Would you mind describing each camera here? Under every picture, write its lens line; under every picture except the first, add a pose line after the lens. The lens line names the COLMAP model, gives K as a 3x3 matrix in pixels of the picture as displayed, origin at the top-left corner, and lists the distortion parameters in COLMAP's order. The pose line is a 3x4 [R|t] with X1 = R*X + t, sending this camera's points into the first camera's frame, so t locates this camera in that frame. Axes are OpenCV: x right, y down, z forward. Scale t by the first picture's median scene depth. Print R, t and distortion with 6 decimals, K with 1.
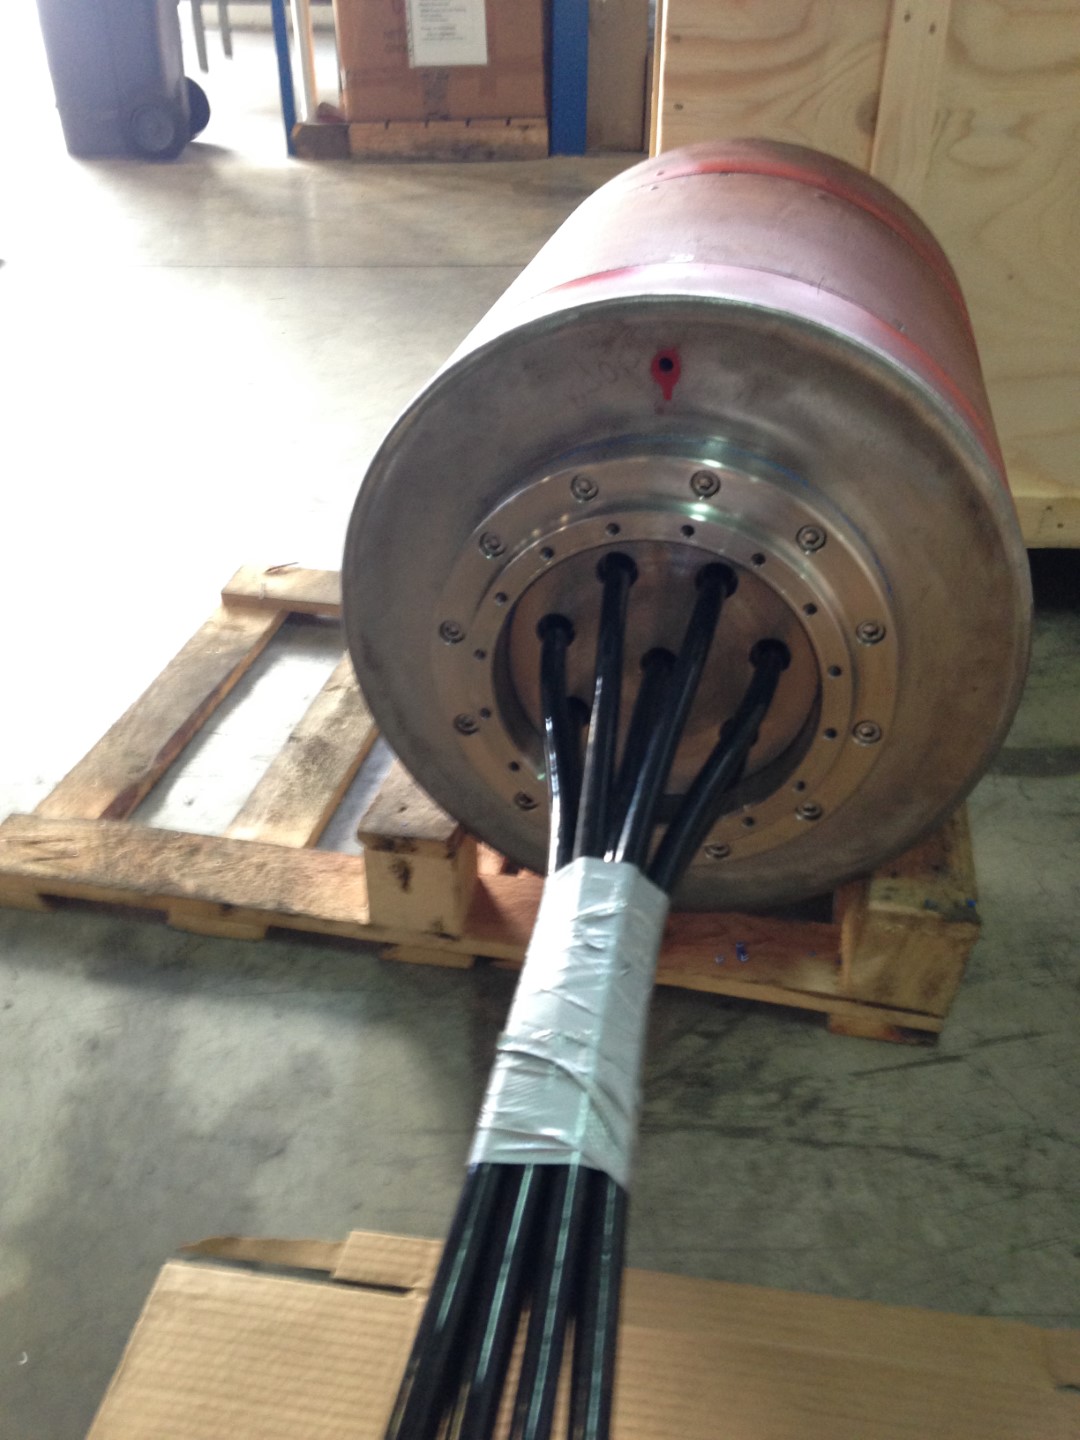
lens RADIAL K [[1319.7, 0, 560.3], [0, 1319.7, 690.6], [0, 0, 1]] dist [0.169189, -0.259880]
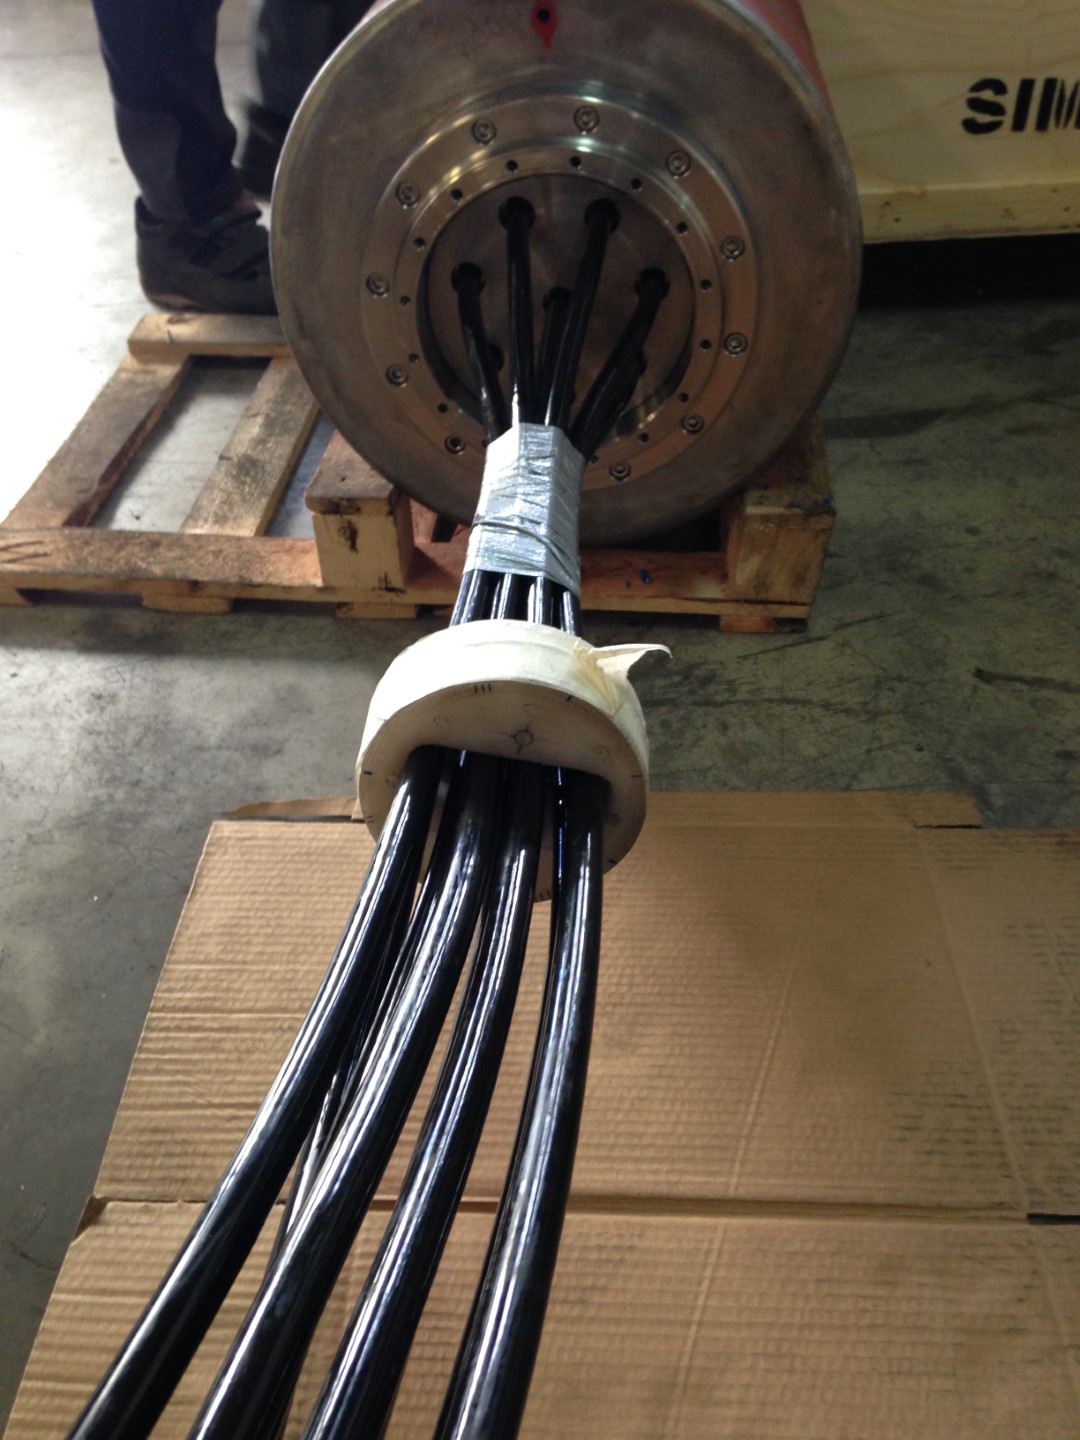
lens RADIAL K [[1357.0, 0, 564.2], [0, 1357.0, 719.4], [0, 0, 1]] dist [0.208290, -0.409615]
pose [[0.992179, -0.093966, 0.082161, -0.047047], [0.083374, 0.988772, 0.124015, 0.165612], [-0.092892, -0.116195, 0.988873, -0.212308]]
